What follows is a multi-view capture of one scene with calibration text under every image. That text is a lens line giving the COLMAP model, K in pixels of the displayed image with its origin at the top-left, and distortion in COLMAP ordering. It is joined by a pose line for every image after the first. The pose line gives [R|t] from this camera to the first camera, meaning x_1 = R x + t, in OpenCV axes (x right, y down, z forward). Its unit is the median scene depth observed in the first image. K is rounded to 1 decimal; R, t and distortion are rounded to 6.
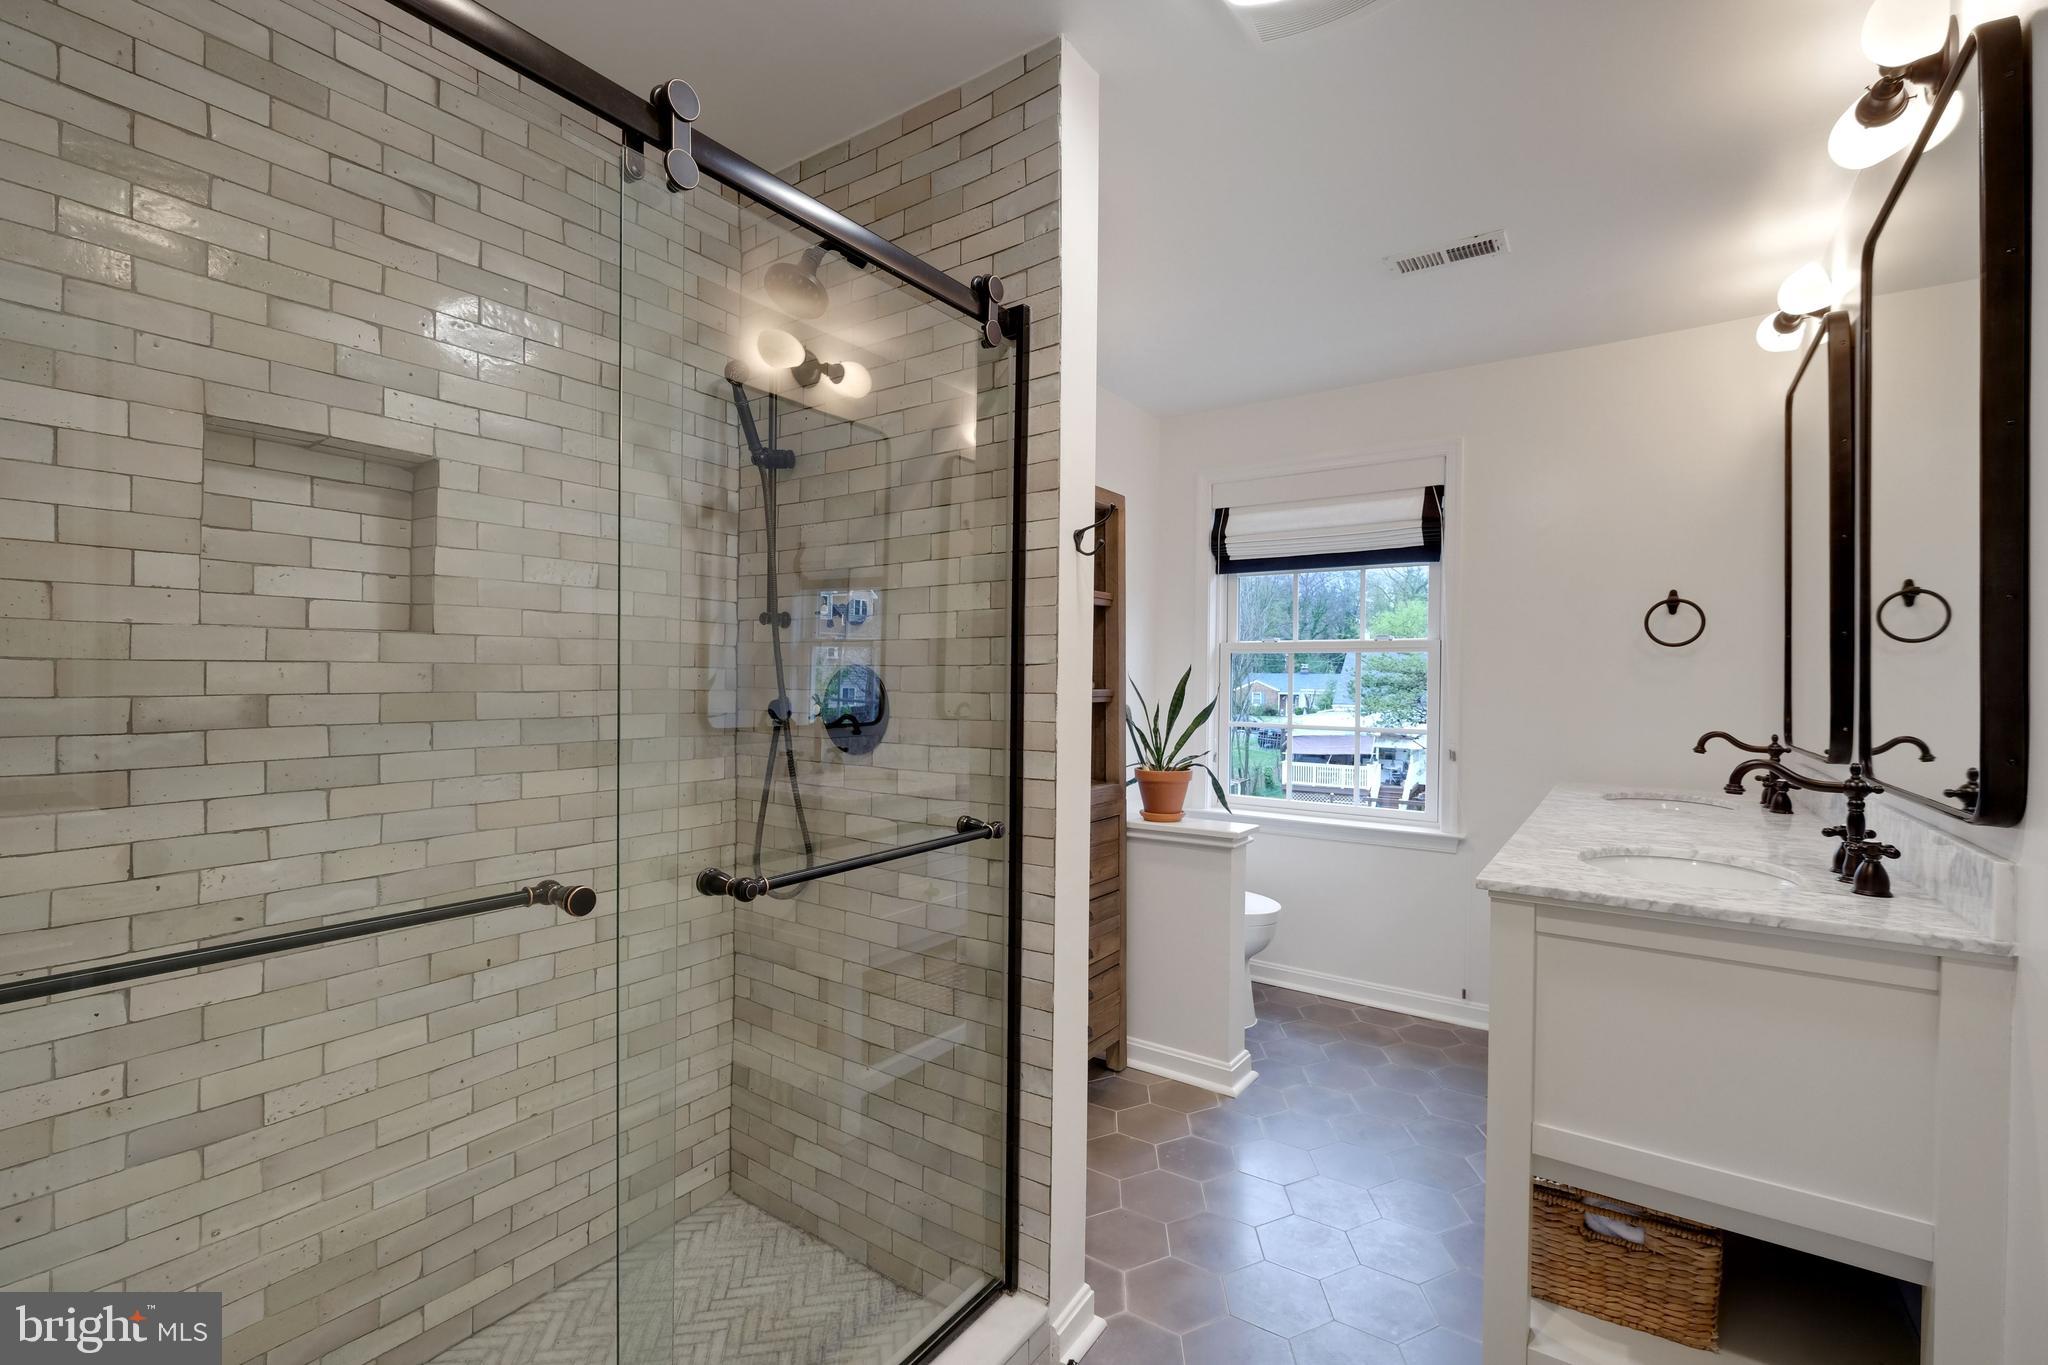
lens RADIAL K [[899.3, 0, 1021.4], [0, 899.3, 682.6], [0, 0, 1]] dist [-0.002254, -0.000243]
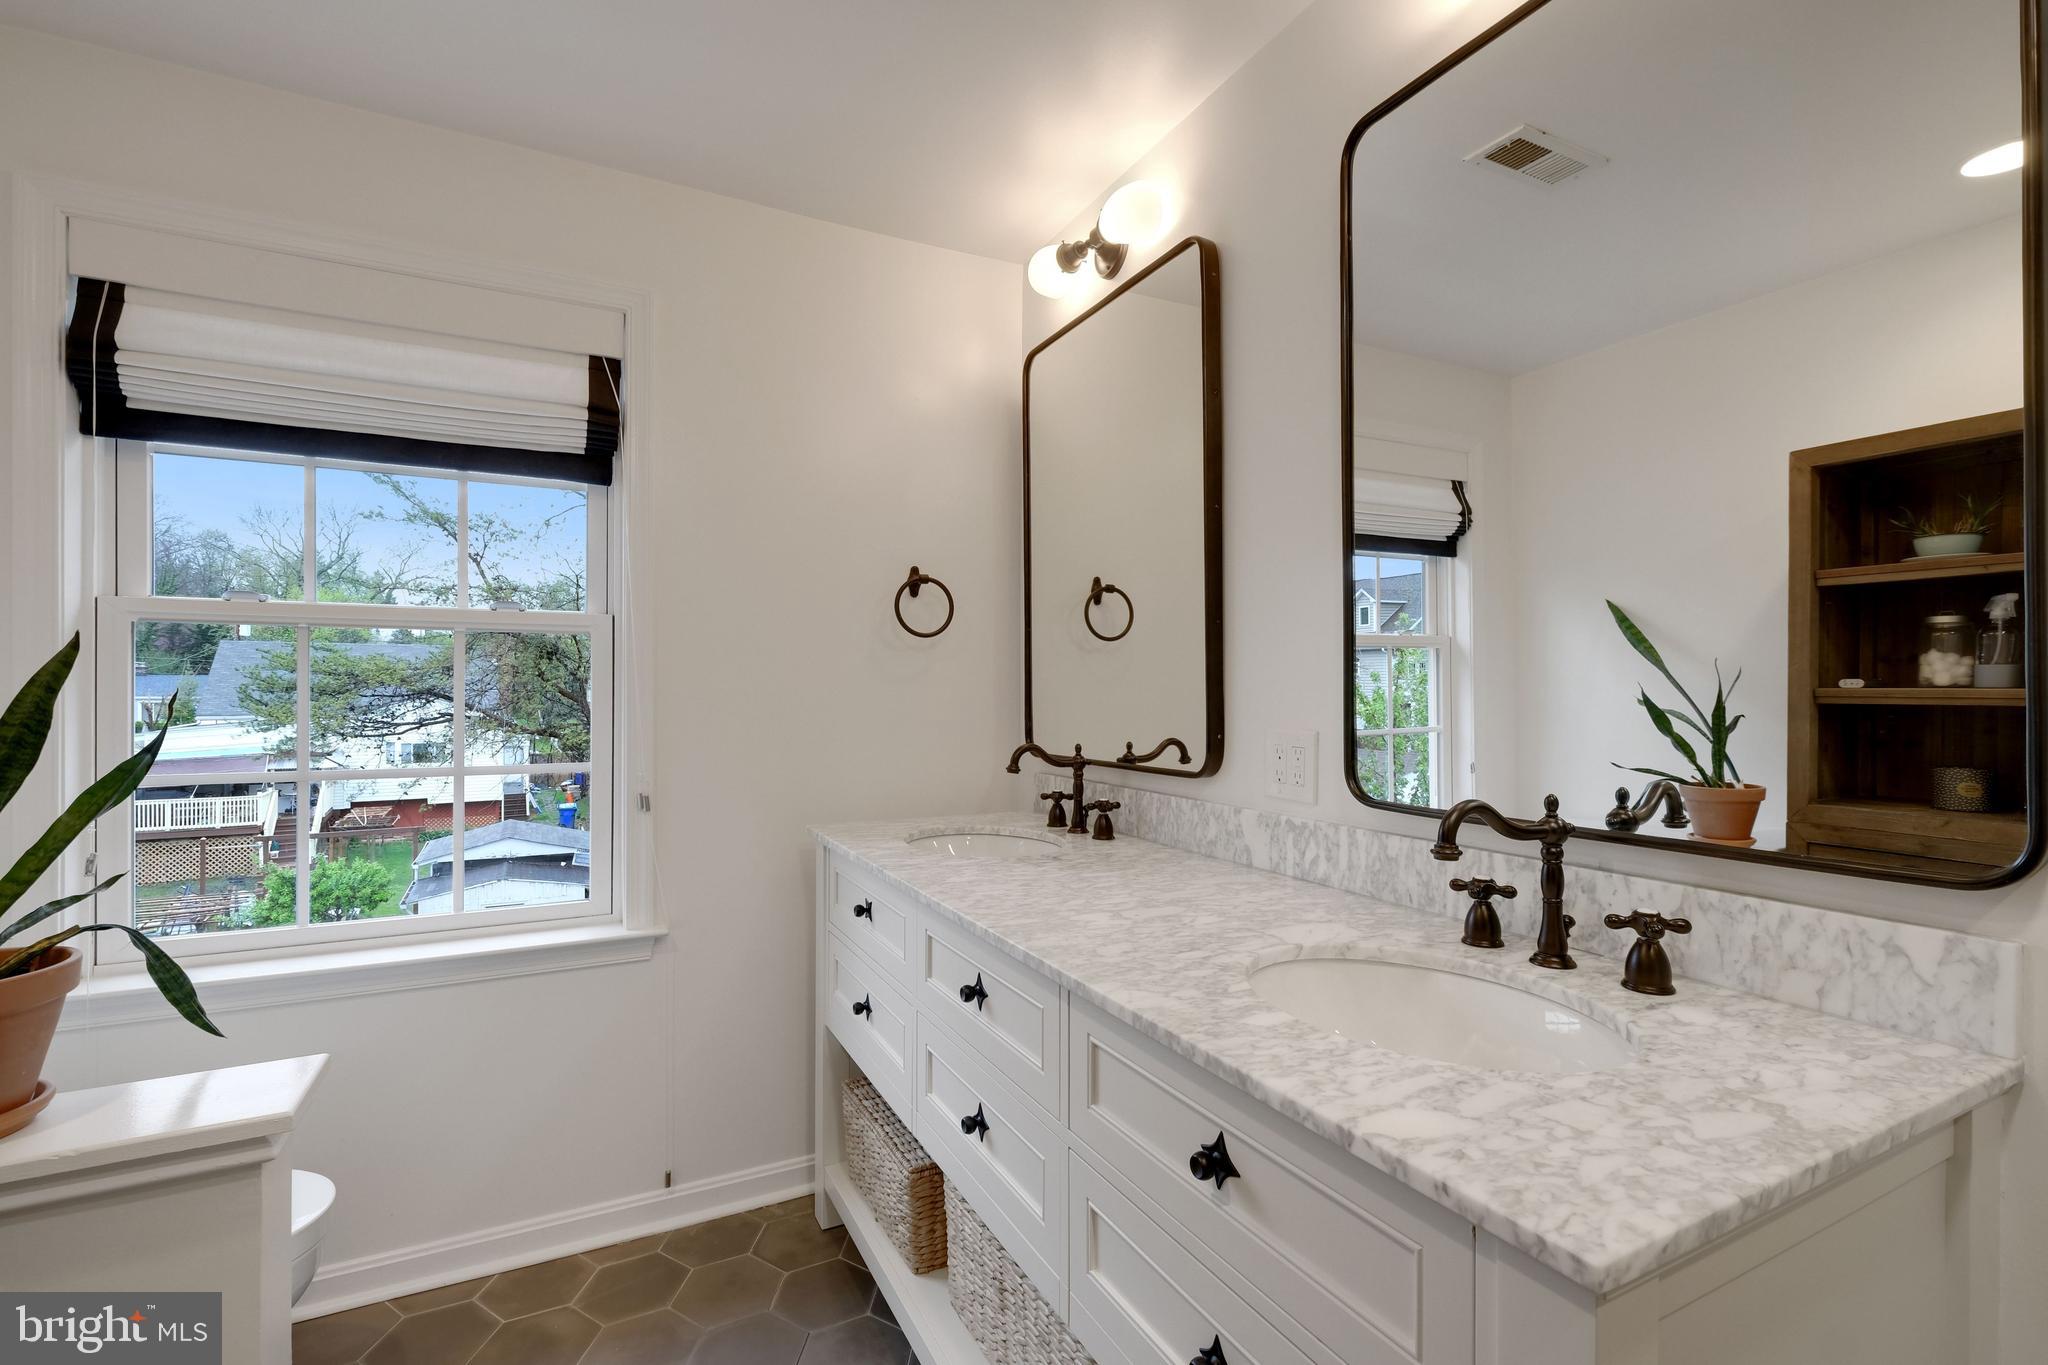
lens RADIAL K [[899.3, 0, 1016.2], [0, 899.3, 693.3], [0, 0, 1]] dist [-0.002254, -0.000243]
pose [[0.465403, -0.014950, 0.884973, 0.051718], [0.006799, 0.999888, 0.013315, -0.000734], [-0.885073, -0.000179, 0.465452, 0.470412]]
